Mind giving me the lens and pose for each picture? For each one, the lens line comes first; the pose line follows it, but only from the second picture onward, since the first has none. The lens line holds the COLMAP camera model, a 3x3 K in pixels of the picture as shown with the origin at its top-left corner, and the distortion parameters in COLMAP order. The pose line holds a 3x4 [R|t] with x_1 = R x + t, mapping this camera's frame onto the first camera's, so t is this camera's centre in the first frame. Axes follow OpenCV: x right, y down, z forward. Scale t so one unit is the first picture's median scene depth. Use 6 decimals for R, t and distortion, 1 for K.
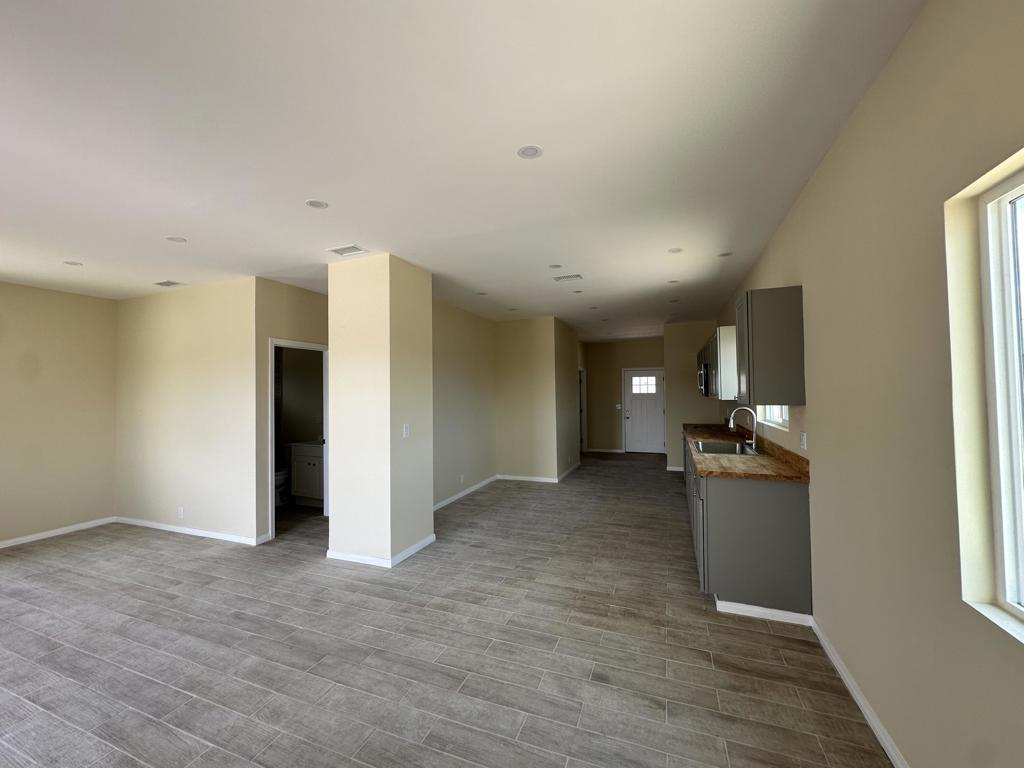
lens RADIAL K [[408.5, 0, 510.2], [0, 408.5, 381.4], [0, 0, 1]] dist [-0.002975, 0.000615]
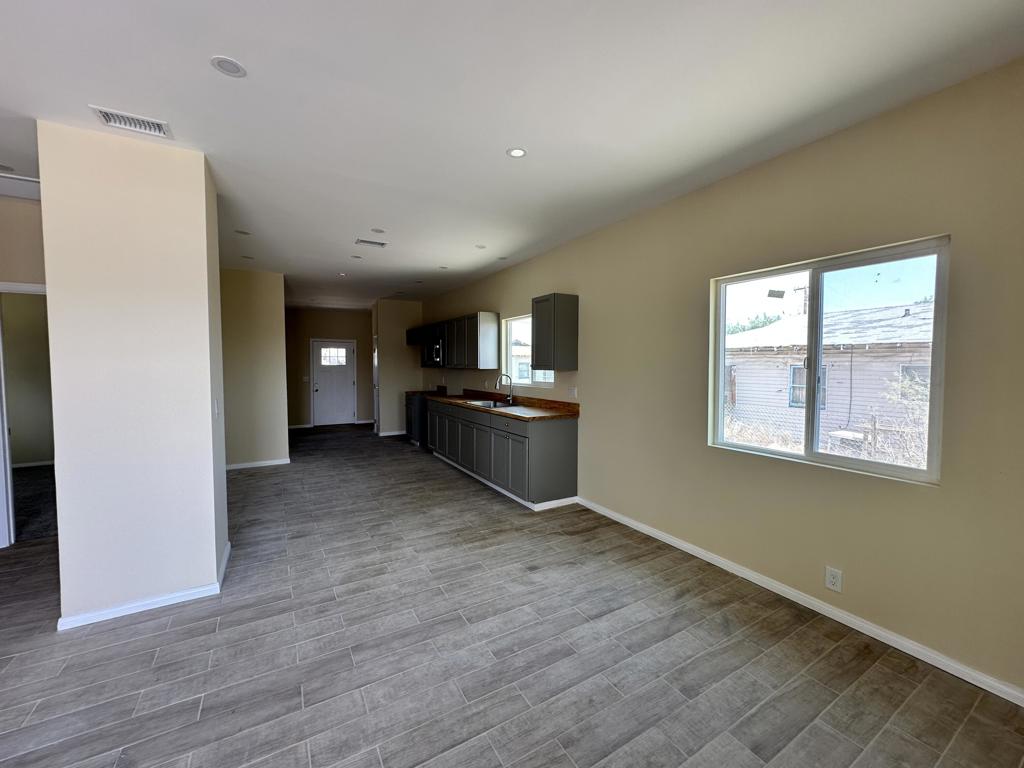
lens RADIAL K [[408.5, 0, 510.2], [0, 408.5, 381.4], [0, 0, 1]] dist [-0.002975, 0.000615]
pose [[0.620061, -0.020394, 0.784289, -0.599801], [-0.028915, 0.998389, 0.048821, 0.026106], [-0.784021, -0.052950, 0.618472, 0.167963]]
